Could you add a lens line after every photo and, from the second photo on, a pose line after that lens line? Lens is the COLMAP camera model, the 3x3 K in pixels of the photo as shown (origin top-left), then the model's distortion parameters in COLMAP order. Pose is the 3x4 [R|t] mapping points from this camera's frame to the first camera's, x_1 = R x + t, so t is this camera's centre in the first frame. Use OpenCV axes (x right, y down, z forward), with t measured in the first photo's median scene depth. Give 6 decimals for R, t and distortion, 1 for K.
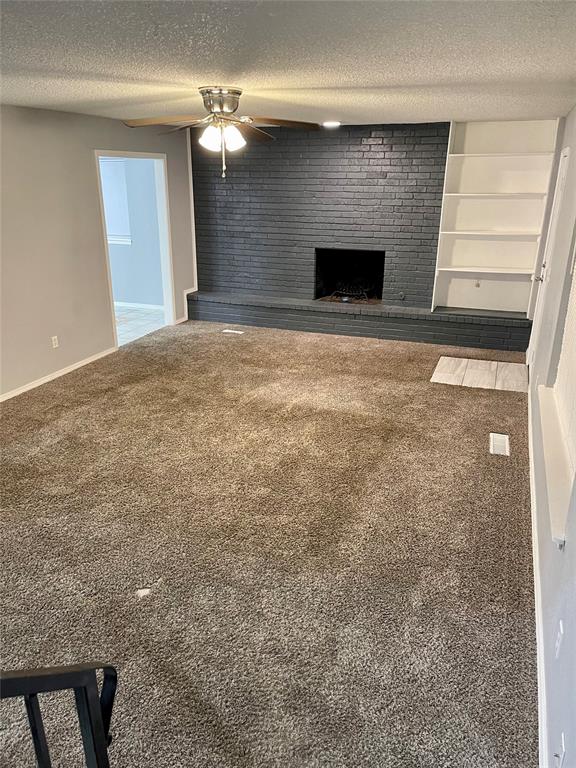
lens RADIAL K [[587.9, 0, 285.7], [0, 587.9, 387.6], [0, 0, 1]] dist [0.072543, -0.072008]
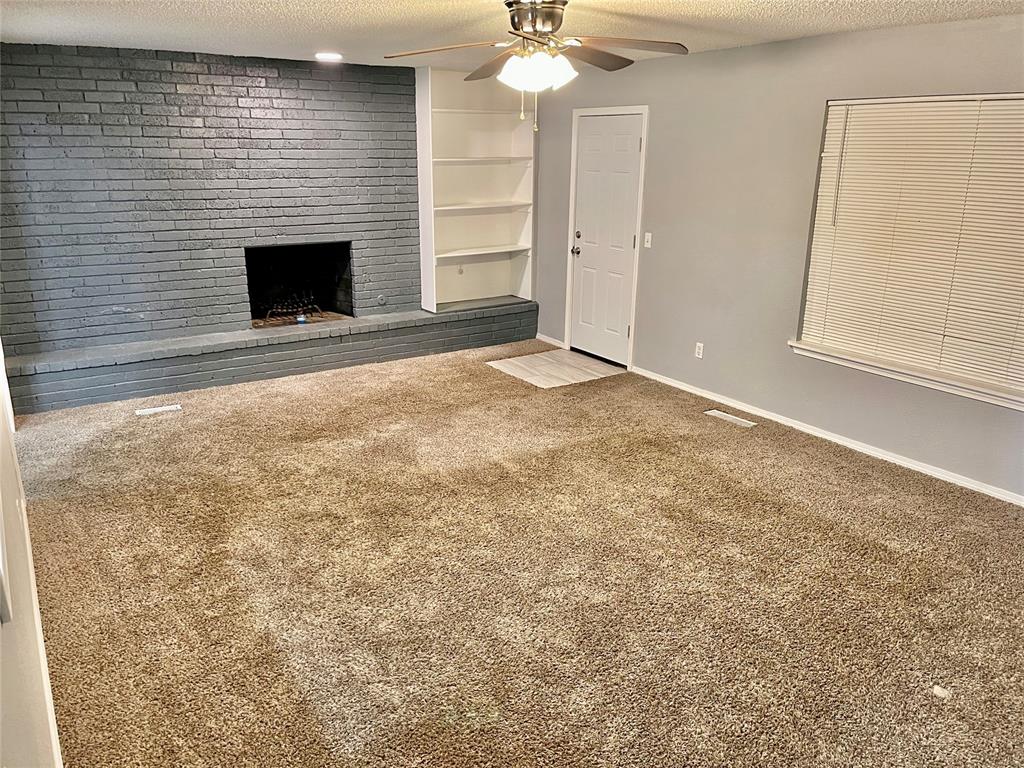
lens RADIAL K [[783.8, 0, 508.8], [0, 783.8, 384.3], [0, 0, 1]] dist [0.072543, -0.072008]
pose [[0.596993, -0.236656, 0.766546, -0.483897], [0.273379, 0.958323, 0.082953, -0.095142], [-0.754230, 0.160035, 0.636809, 0.292046]]
